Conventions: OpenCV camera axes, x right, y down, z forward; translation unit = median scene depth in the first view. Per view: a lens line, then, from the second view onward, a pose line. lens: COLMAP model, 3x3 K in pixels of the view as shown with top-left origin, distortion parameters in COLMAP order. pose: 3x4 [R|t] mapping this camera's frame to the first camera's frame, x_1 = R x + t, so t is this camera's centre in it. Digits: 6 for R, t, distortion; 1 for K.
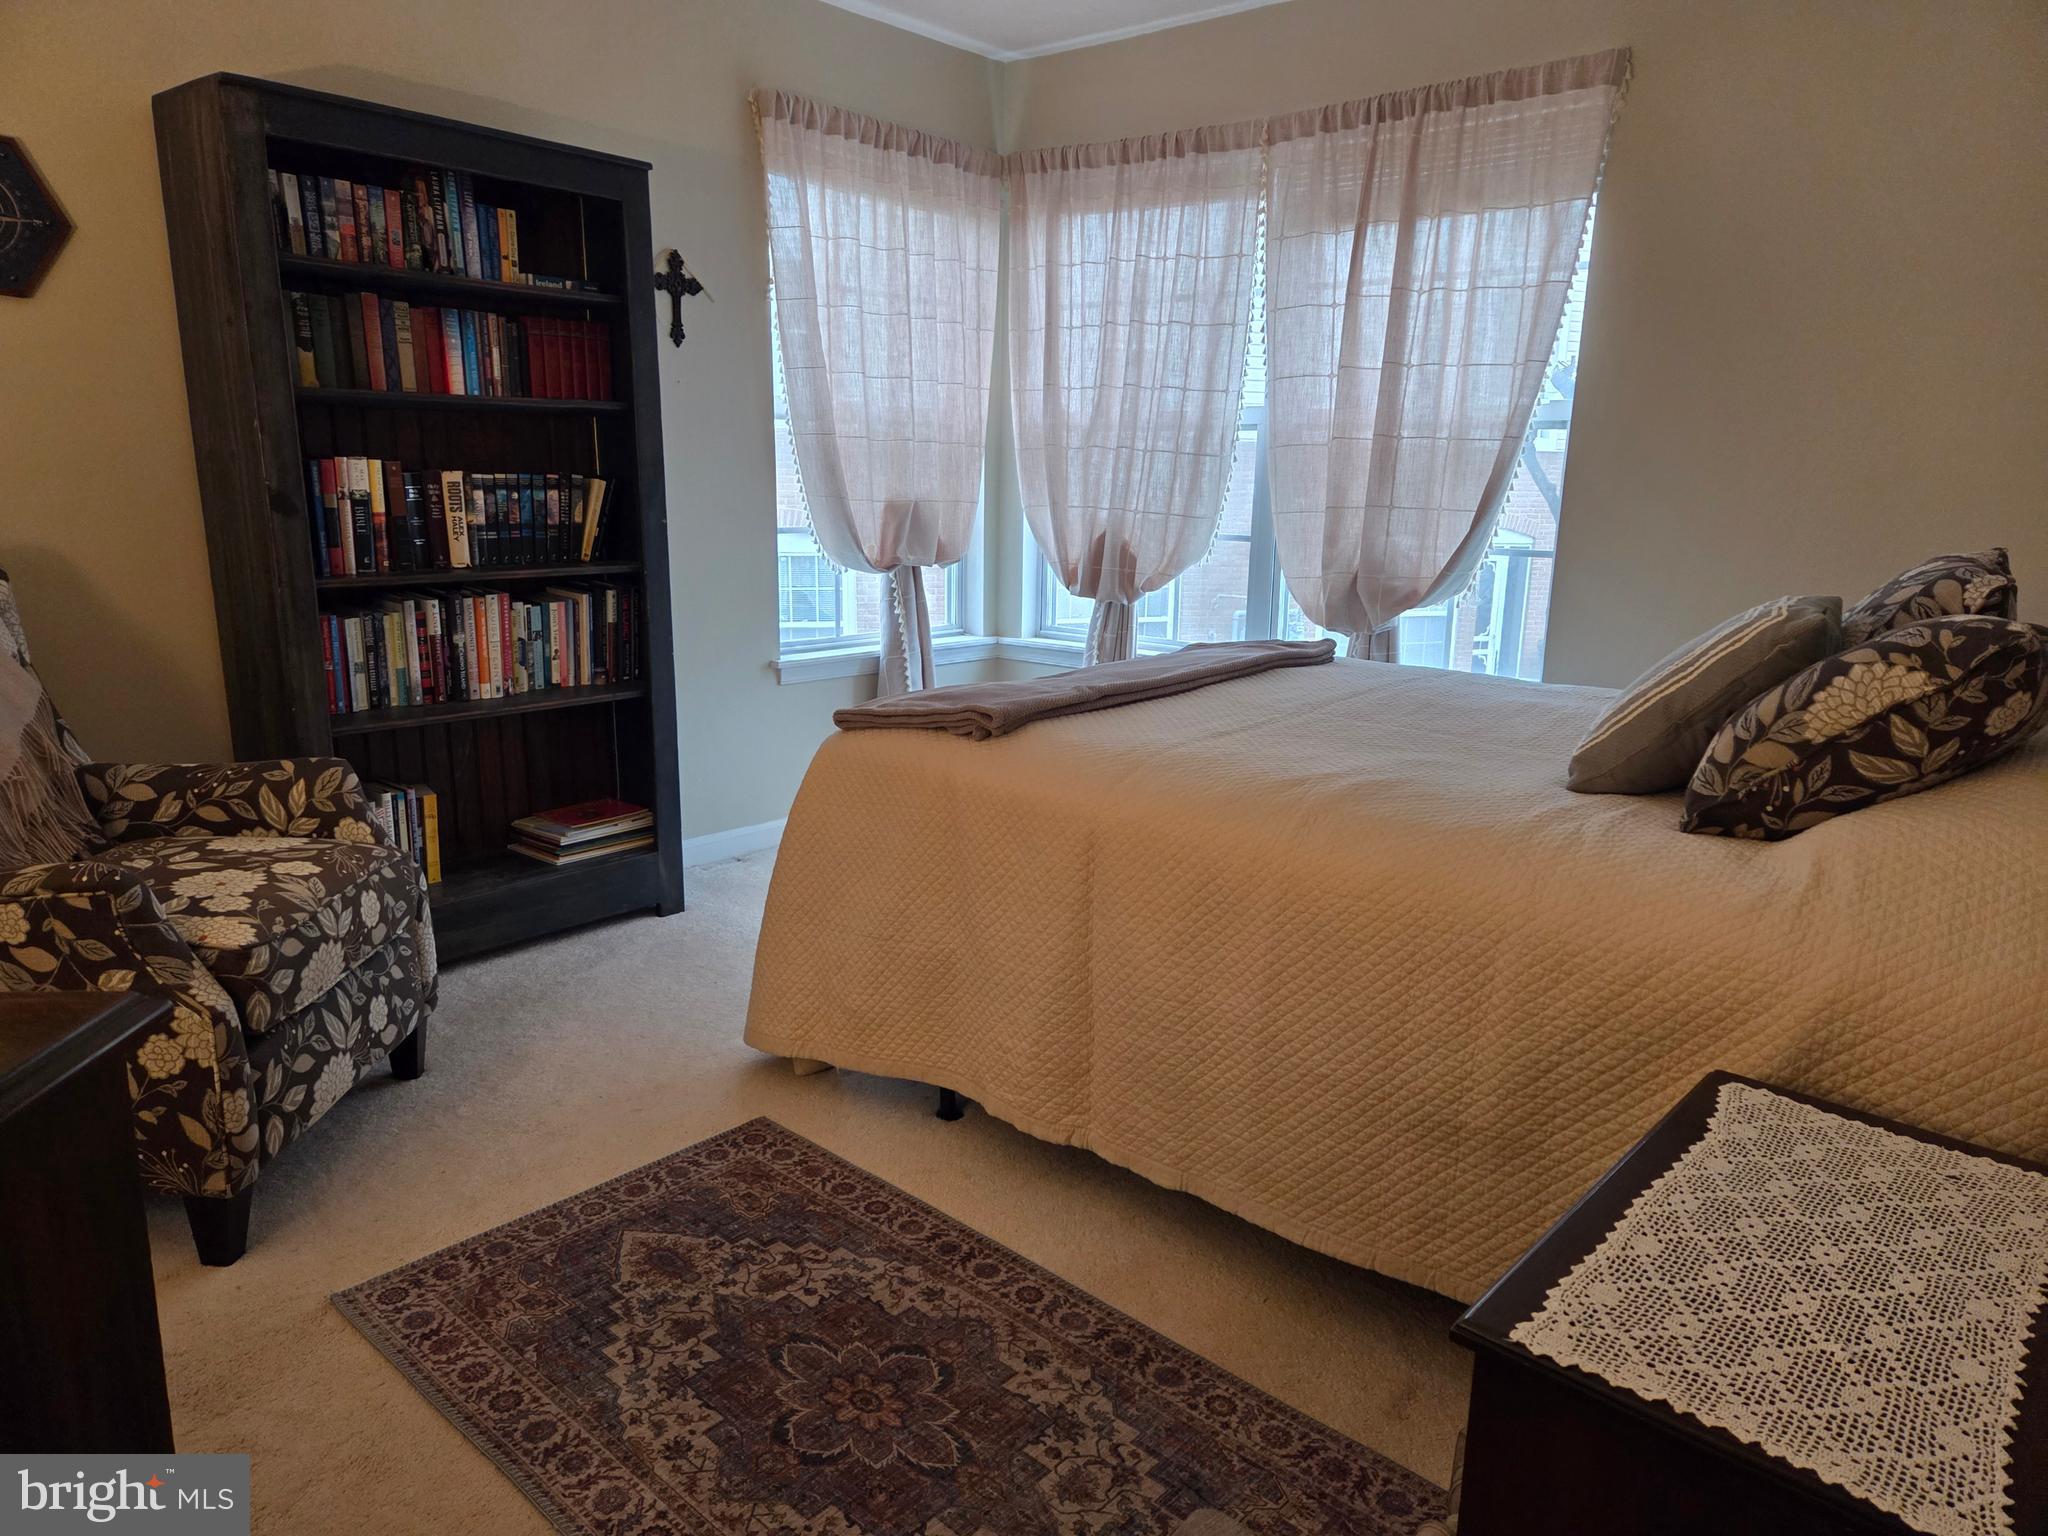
lens RADIAL K [[1367.9, 0, 1037.2], [0, 1367.9, 776.8], [0, 0, 1]] dist [0.041554, -0.005282]
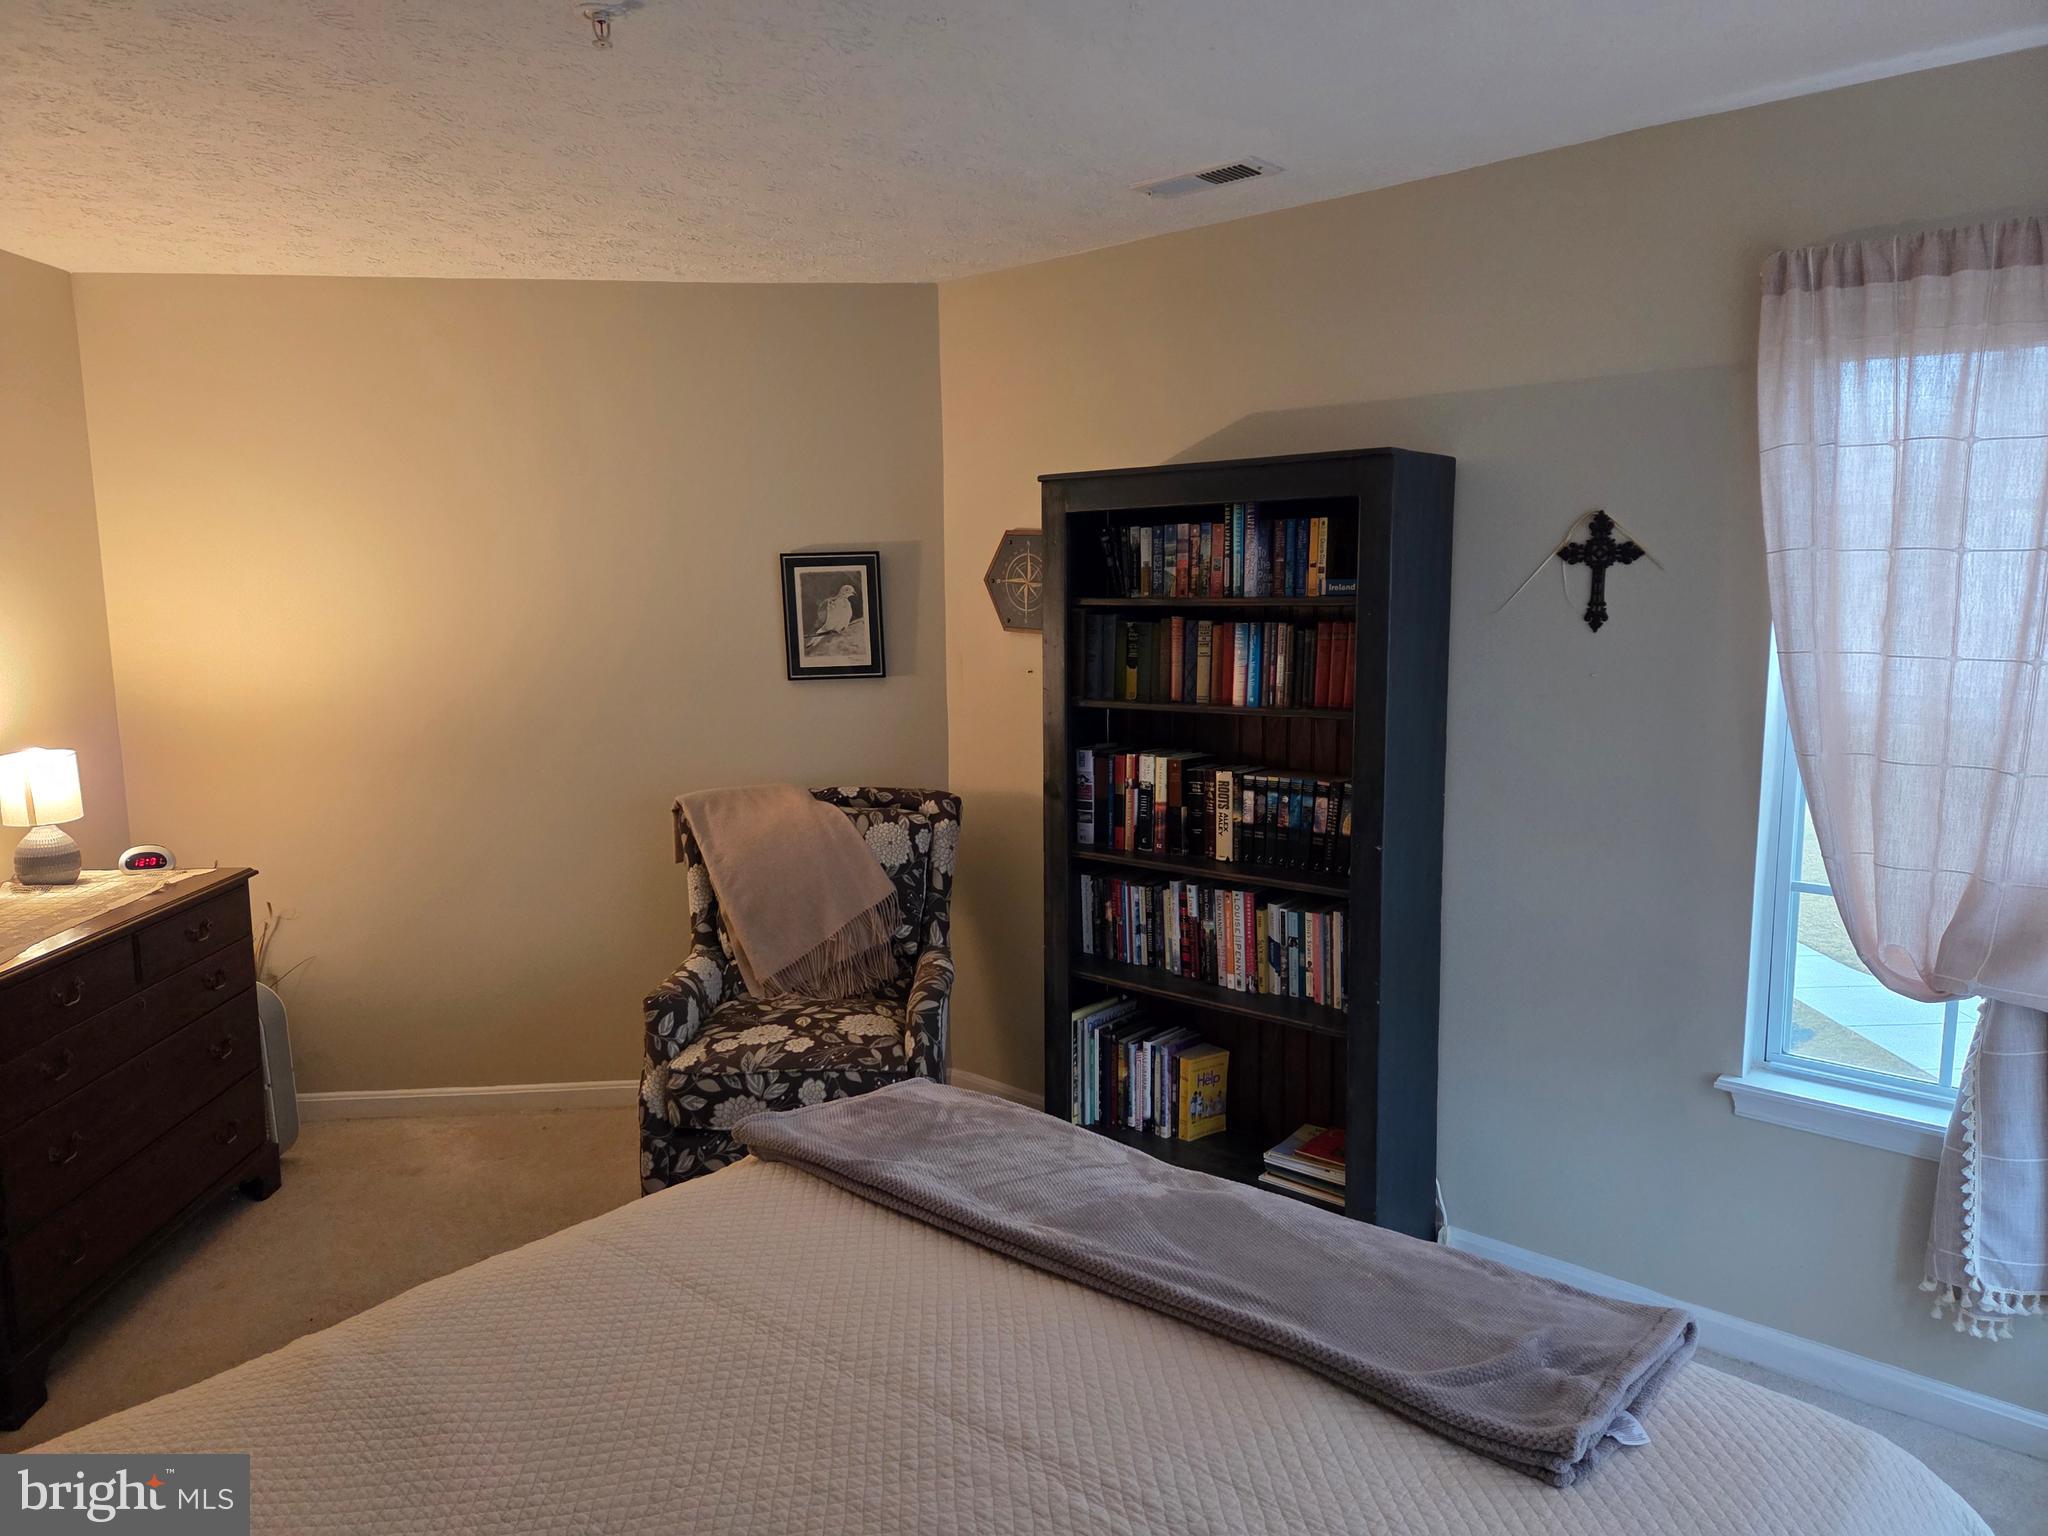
lens RADIAL K [[1367.9, 0, 1035.7], [0, 1367.9, 774.5], [0, 0, 1]] dist [0.041554, -0.005282]
pose [[-0.012409, 0.114712, -0.993321, 0.606340], [-0.216415, 0.969544, 0.114669, -0.303588], [0.976223, 0.216392, 0.012794, 0.836033]]
